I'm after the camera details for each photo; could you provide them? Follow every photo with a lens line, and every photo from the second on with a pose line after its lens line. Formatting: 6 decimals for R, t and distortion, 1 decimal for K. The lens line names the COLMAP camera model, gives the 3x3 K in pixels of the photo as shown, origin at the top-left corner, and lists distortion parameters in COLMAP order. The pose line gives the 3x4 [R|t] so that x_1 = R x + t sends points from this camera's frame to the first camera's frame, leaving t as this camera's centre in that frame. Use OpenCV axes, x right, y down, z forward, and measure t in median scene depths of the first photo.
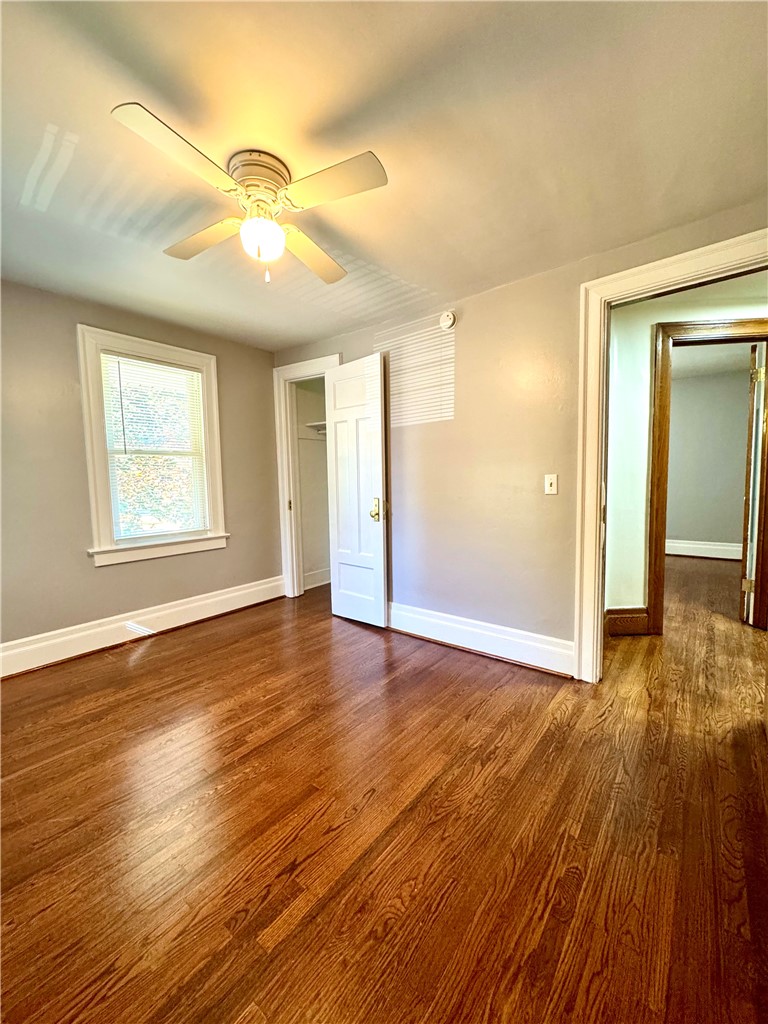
lens RADIAL K [[407.3, 0, 384.0], [0, 407.3, 512.0], [0, 0, 1]] dist [-0.003171, -0.000253]
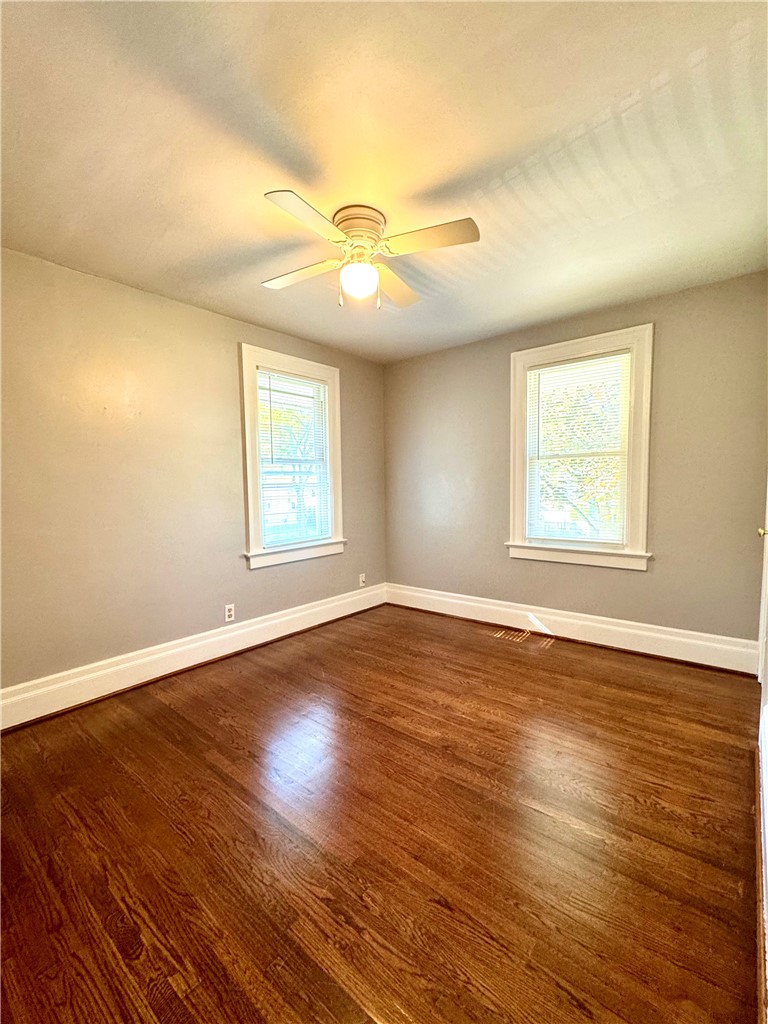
lens RADIAL K [[440.7, 0, 383.7], [0, 440.7, 524.2], [0, 0, 1]] dist [-0.000762, -0.000043]
pose [[-0.020329, 0.104770, -0.994289, 0.866101], [-0.064000, 0.992318, 0.105871, -0.112643], [0.997743, 0.065787, -0.013468, 0.983048]]
